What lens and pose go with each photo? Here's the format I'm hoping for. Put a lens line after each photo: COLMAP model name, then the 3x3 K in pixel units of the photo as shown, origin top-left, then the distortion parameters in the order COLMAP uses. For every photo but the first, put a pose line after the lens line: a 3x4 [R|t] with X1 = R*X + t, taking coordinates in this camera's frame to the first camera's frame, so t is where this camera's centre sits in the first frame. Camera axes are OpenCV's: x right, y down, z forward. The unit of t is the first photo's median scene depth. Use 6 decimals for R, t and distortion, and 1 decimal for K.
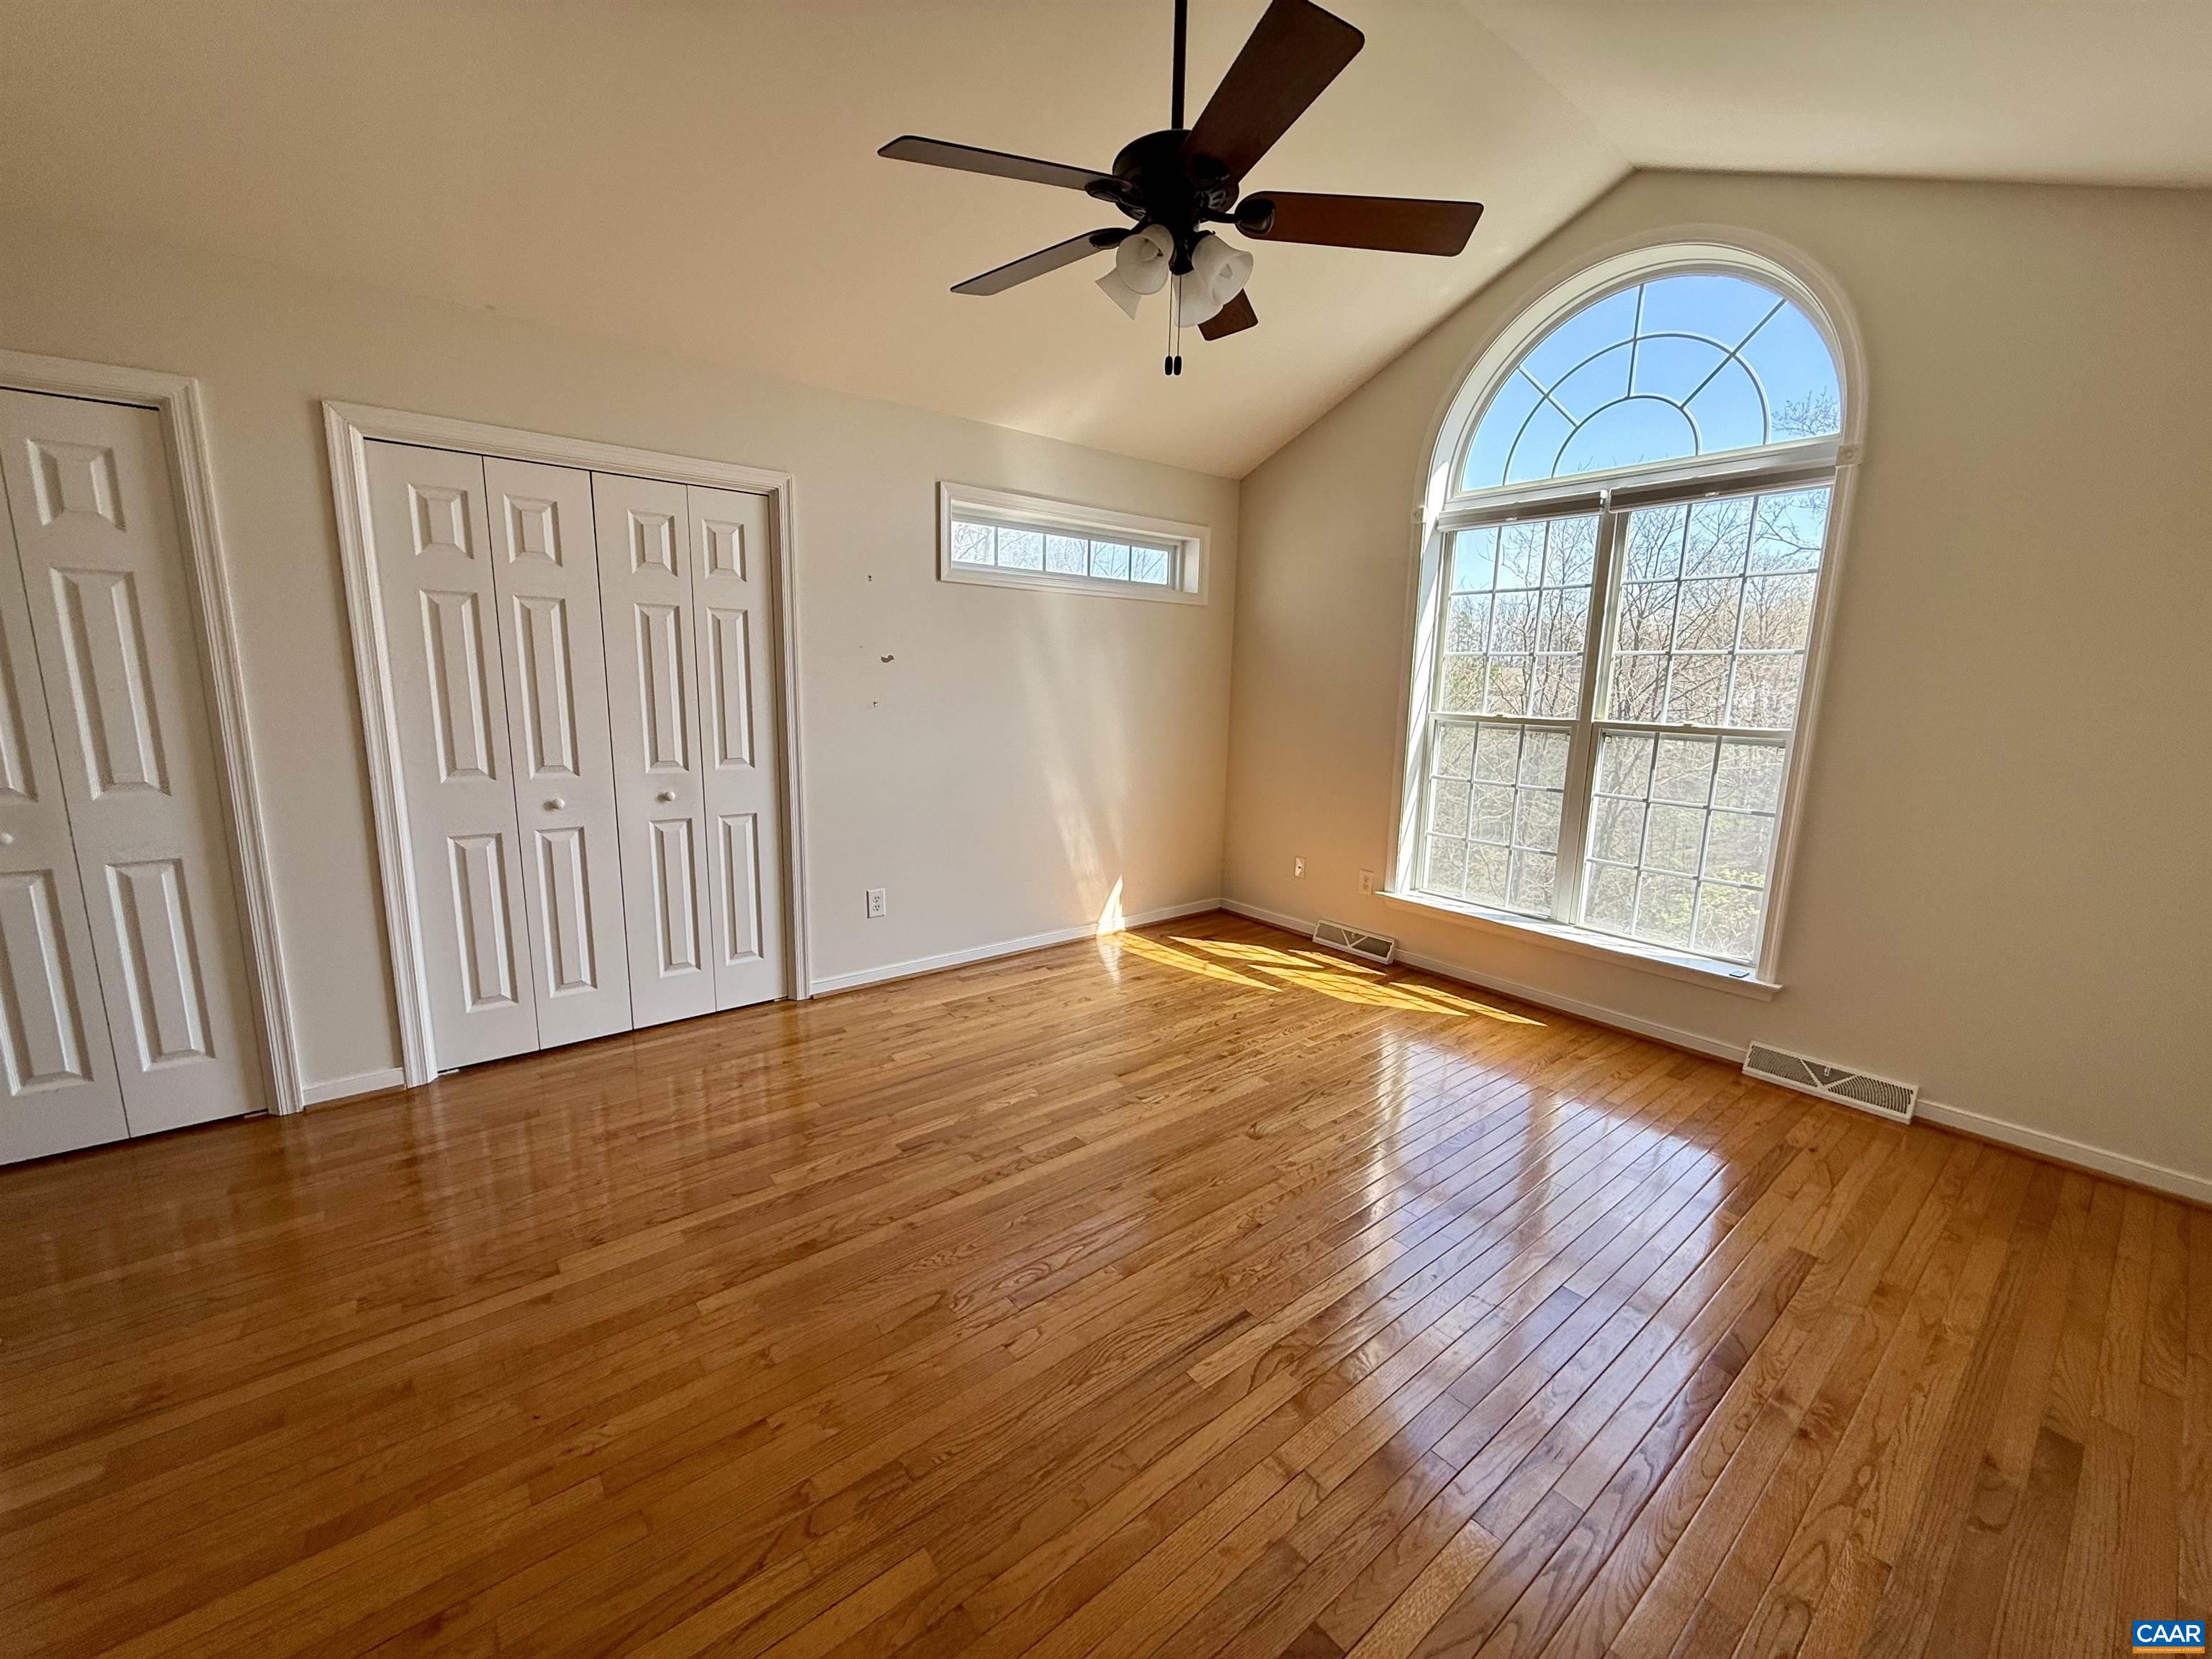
lens RADIAL K [[878.9, 0, 1101.5], [0, 878.9, 830.2], [0, 0, 1]] dist [0.001000, 0.000029]
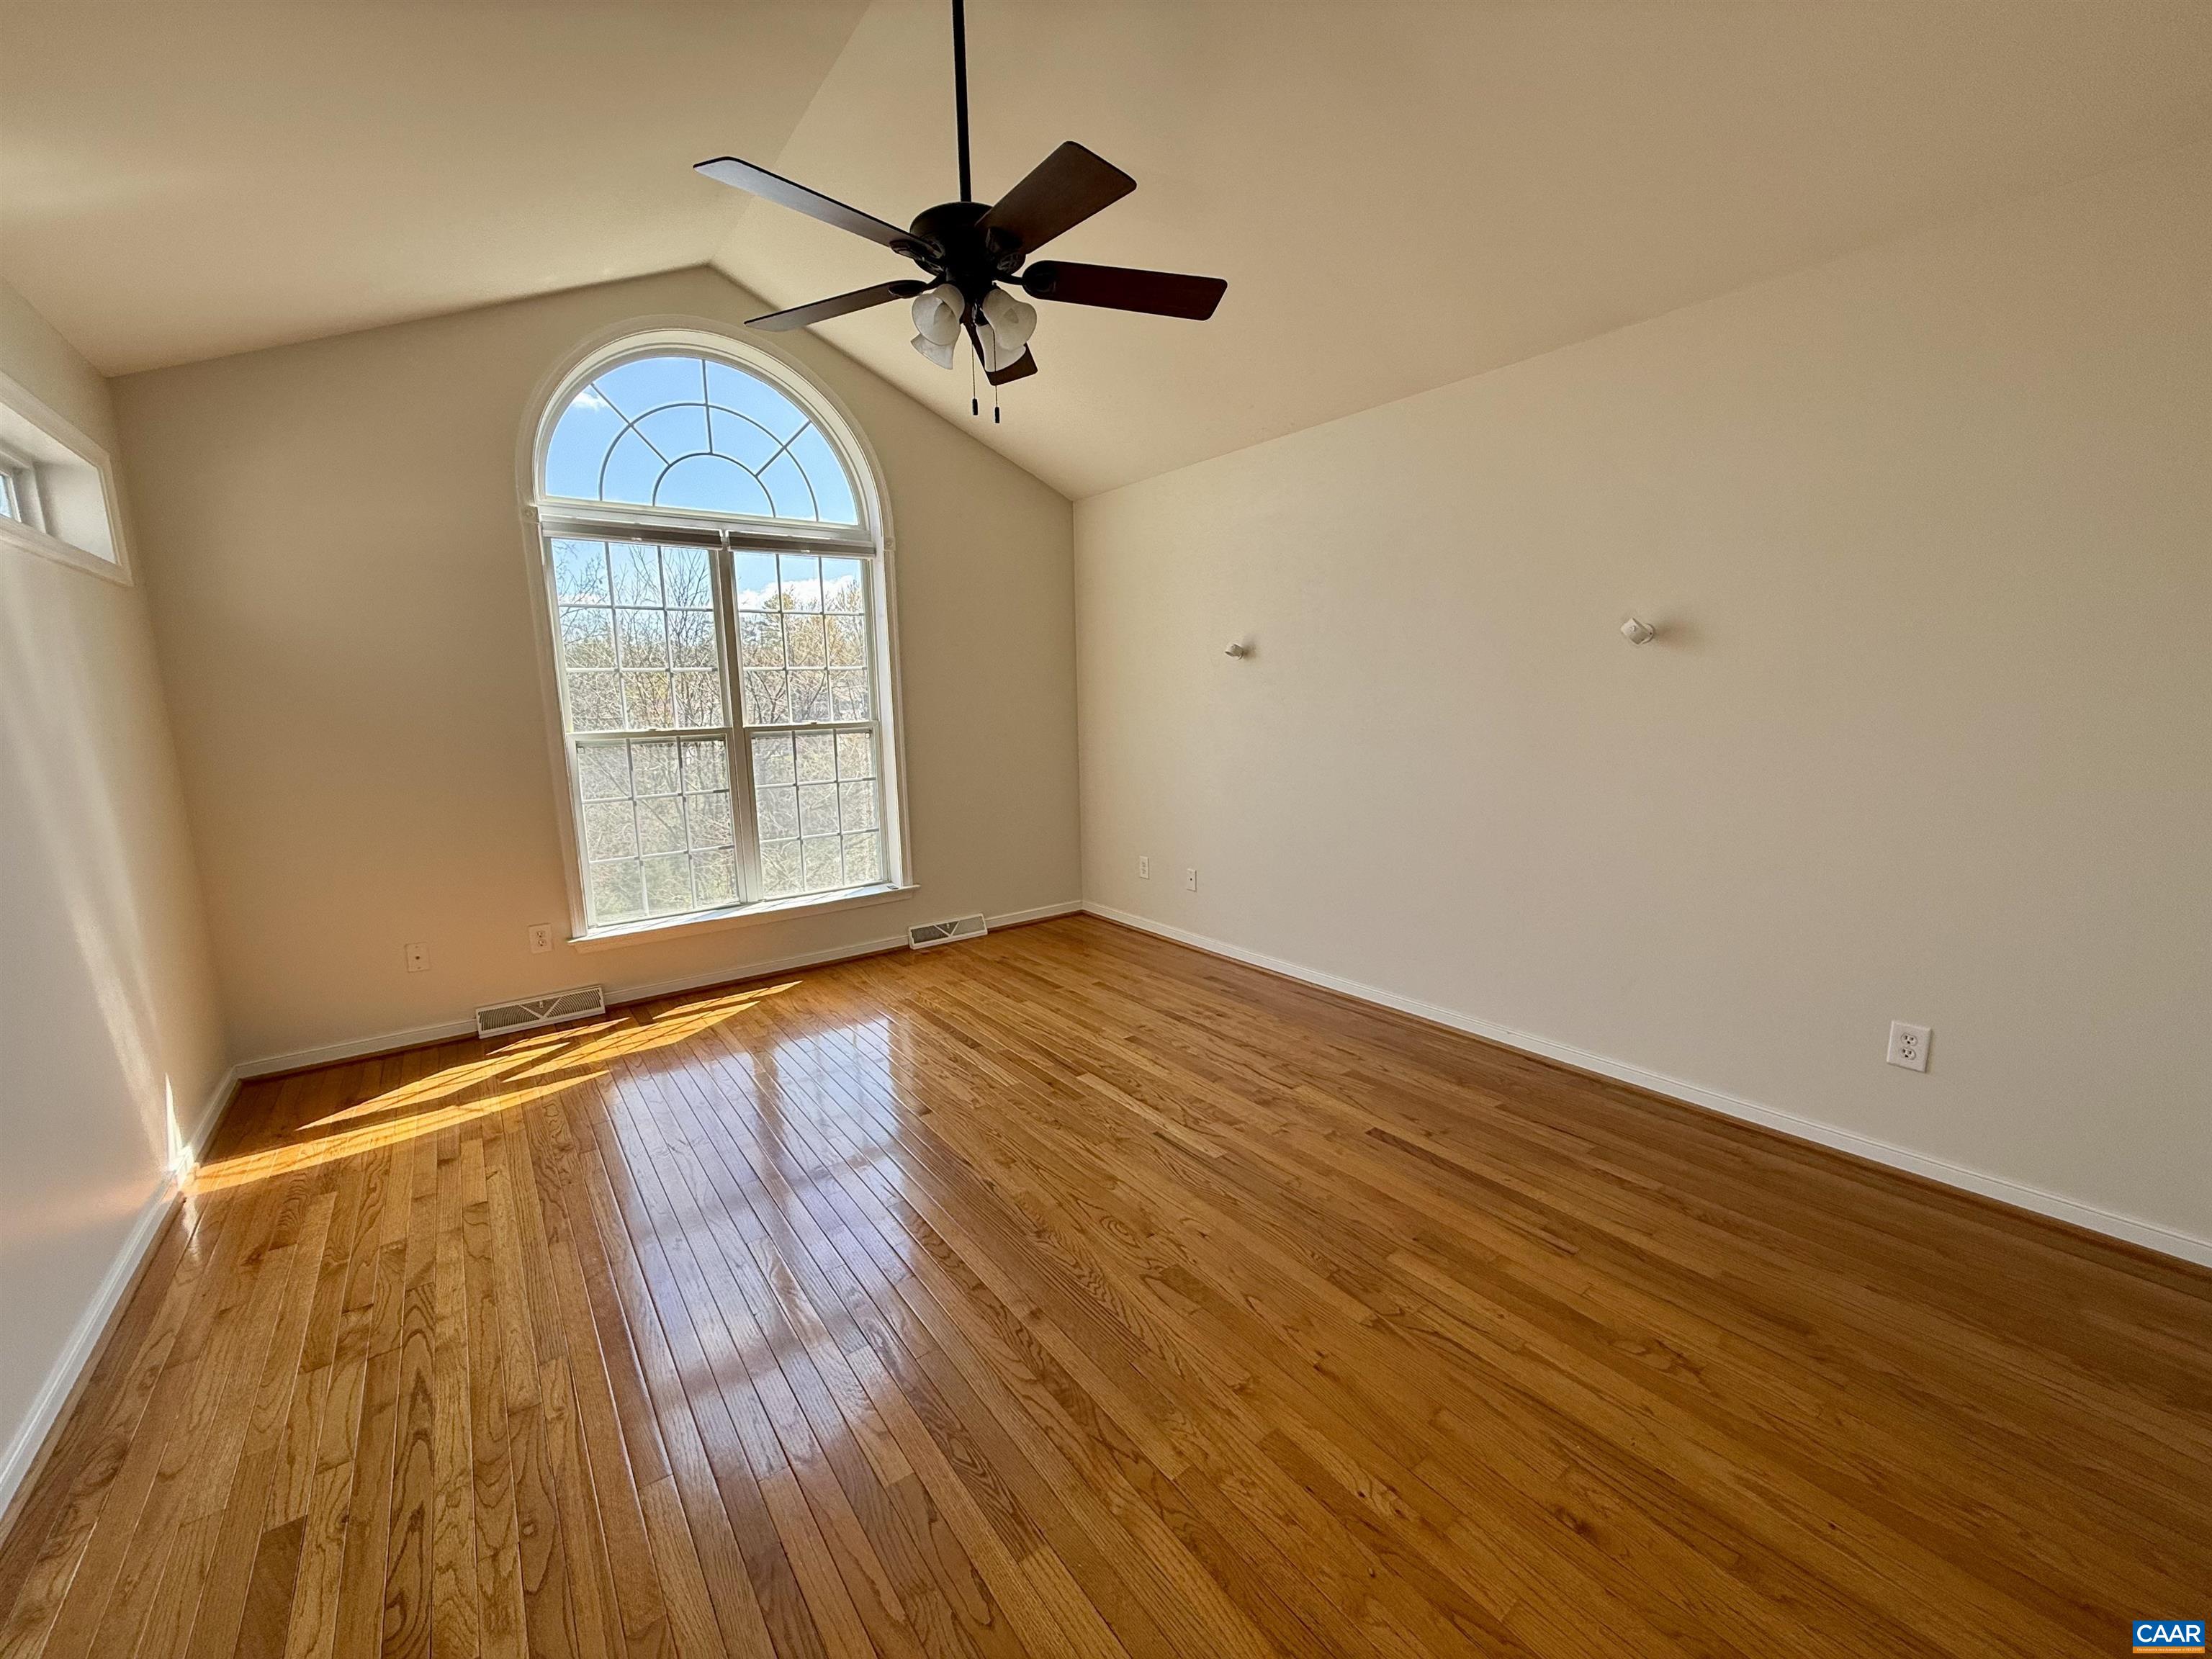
lens RADIAL K [[878.9, 0, 1101.5], [0, 878.9, 830.2], [0, 0, 1]] dist [0.001000, 0.000029]
pose [[0.036744, -0.177702, 0.983398, -0.582657], [0.199027, 0.965650, 0.167058, -0.088433], [-0.979305, 0.189584, 0.070849, 0.457905]]
